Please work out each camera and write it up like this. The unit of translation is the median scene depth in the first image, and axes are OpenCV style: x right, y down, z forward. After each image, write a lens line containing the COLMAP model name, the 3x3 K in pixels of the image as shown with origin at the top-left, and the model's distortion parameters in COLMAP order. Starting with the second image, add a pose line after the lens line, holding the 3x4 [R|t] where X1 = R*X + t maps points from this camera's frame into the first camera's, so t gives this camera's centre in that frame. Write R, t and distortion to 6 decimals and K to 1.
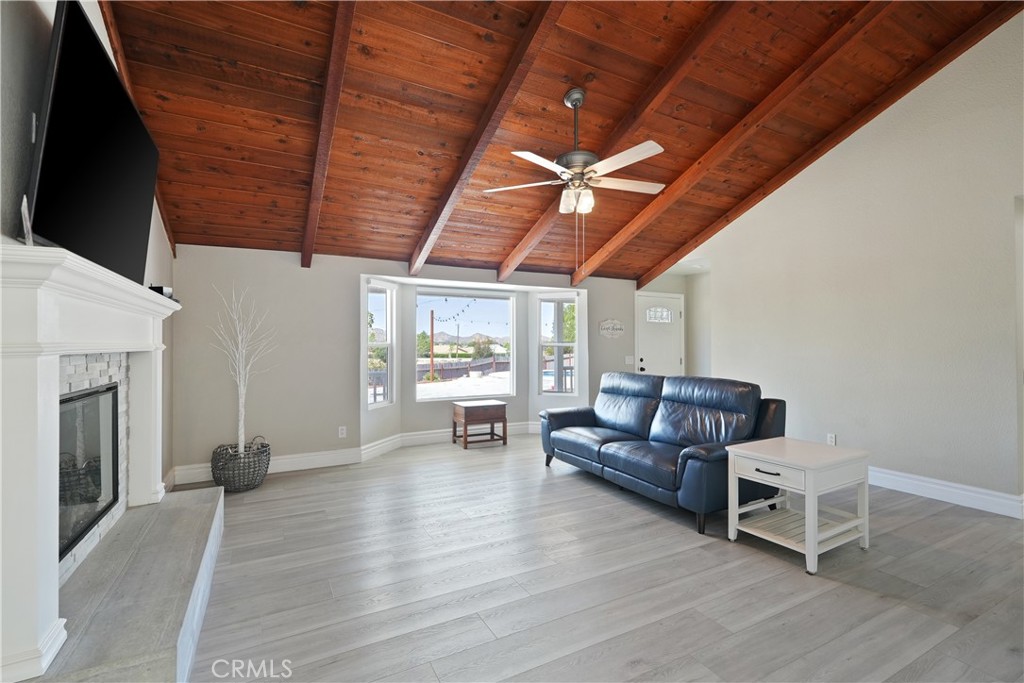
lens RADIAL K [[458.6, 0, 518.5], [0, 458.6, 340.7], [0, 0, 1]] dist [-0.007095, 0.006560]
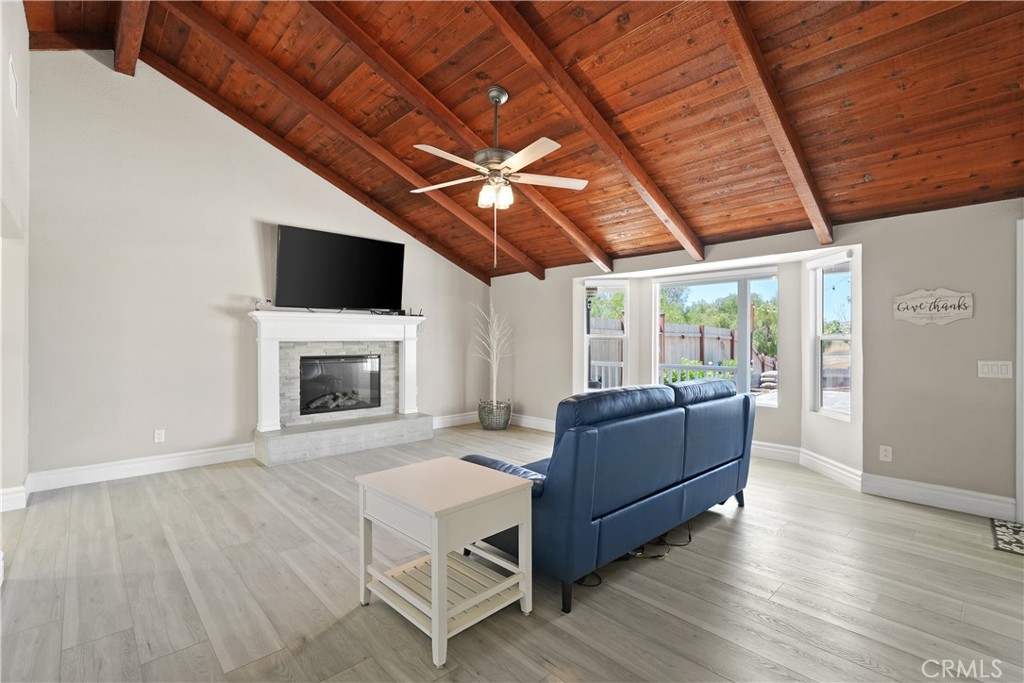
lens RADIAL K [[458.6, 0, 496.1], [0, 458.6, 347.1], [0, 0, 1]] dist [-0.007095, 0.006560]
pose [[0.247076, 0.014953, -0.968881, 0.911004], [0.004909, 0.999849, 0.016683, 0.012222], [0.968984, -0.008878, 0.246965, 0.620215]]
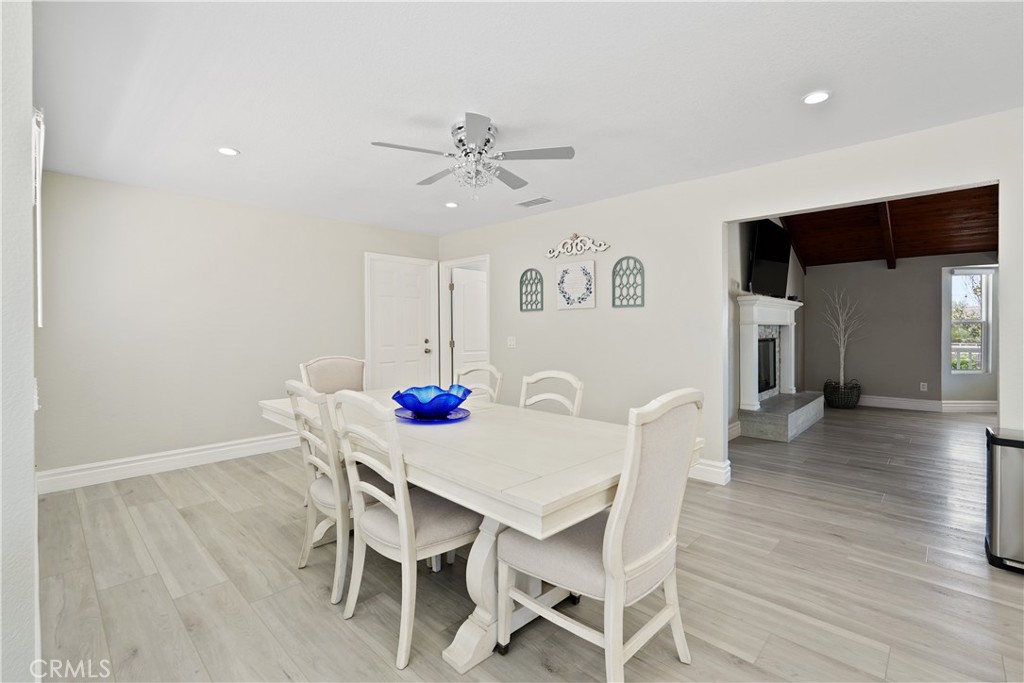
lens RADIAL K [[458.6, 0, 506.5], [0, 458.6, 333.1], [0, 0, 1]] dist [-0.007095, 0.006560]
pose [[0.296320, 0.011874, -0.955015, 0.637958], [0.010352, 0.999824, 0.015643, 0.007745], [0.955033, -0.014522, 0.296145, -0.676221]]
